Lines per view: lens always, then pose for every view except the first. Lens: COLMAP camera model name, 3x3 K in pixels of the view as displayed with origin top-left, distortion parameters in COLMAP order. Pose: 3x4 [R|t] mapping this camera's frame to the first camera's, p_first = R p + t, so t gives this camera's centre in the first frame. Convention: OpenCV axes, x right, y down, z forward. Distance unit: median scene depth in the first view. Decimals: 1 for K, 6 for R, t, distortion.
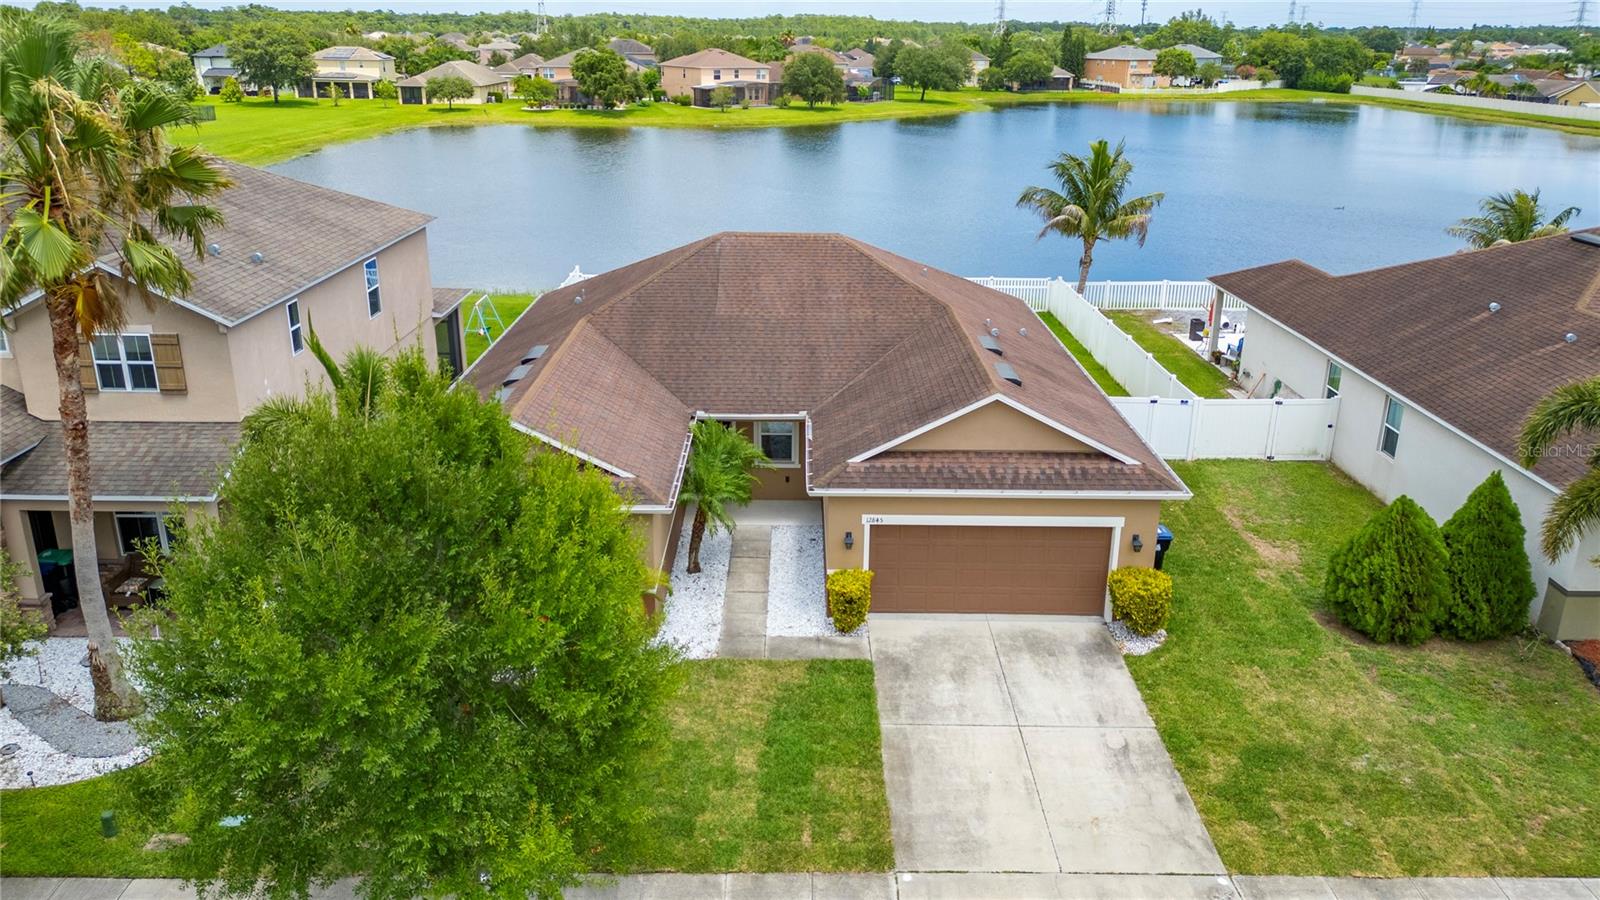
lens RADIAL K [[1180.7, 0, 817.4], [0, 1180.7, 425.4], [0, 0, 1]] dist [0.075192, -0.057388]
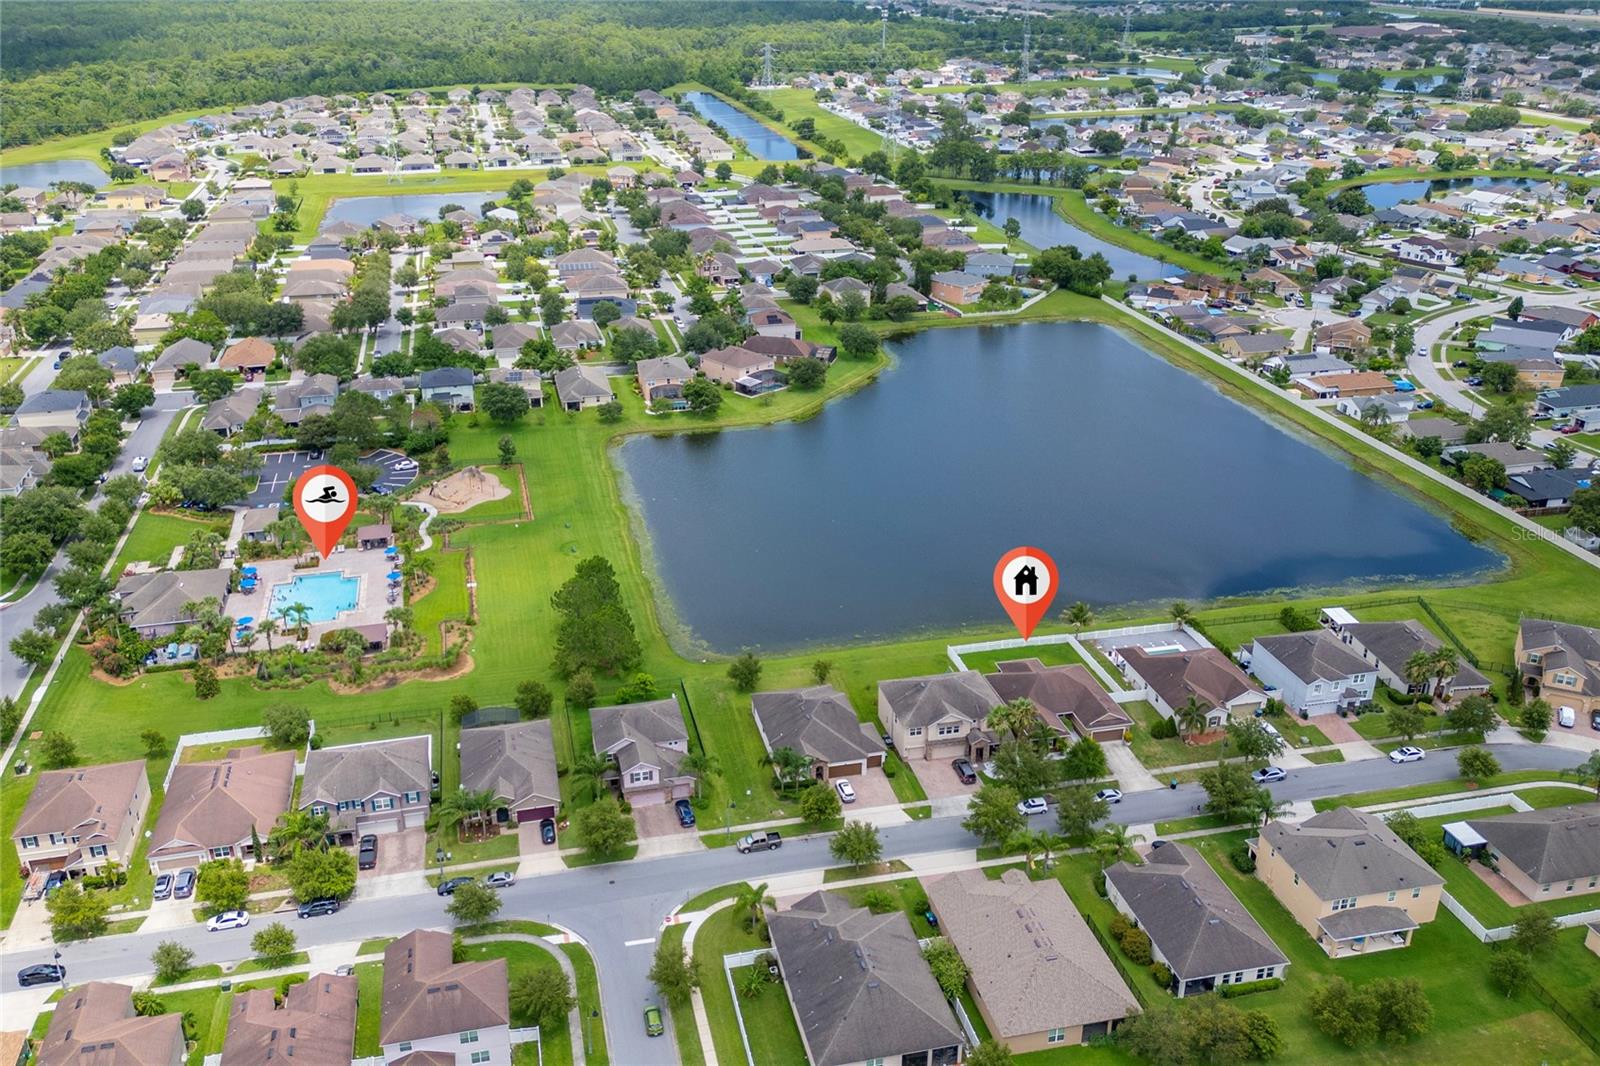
lens RADIAL K [[1339.7, 0, 788.2], [0, 1339.7, 531.3], [0, 0, 1]] dist [0.111190, -0.123034]
pose [[0.975911, -0.098563, 0.194637, -2.913709], [0.078247, 0.990907, 0.109457, -1.949725], [-0.203655, -0.091590, 0.974749, -5.859103]]
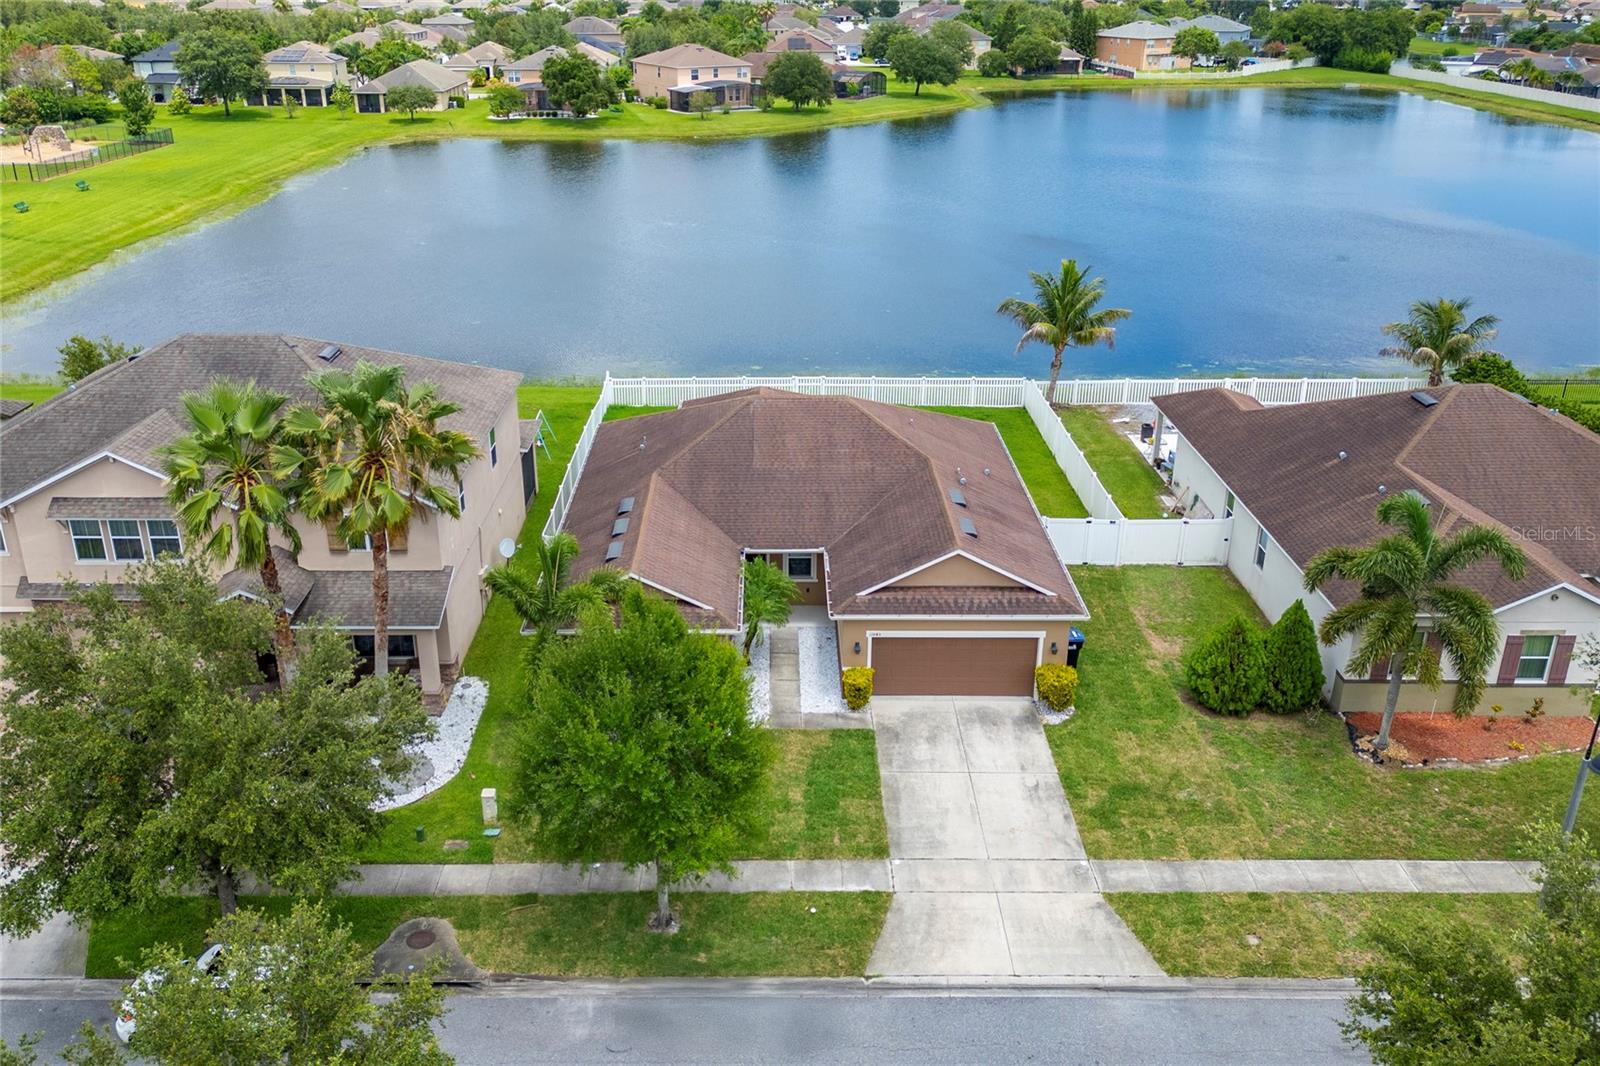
lens RADIAL K [[1339.7, 0, 788.2], [0, 1339.7, 531.3], [0, 0, 1]] dist [0.111190, -0.123034]
pose [[0.999934, -0.007883, -0.008412, -0.039387], [0.008518, 0.996893, 0.078311, -0.158932], [0.007768, -0.078377, 0.996894, -0.577572]]
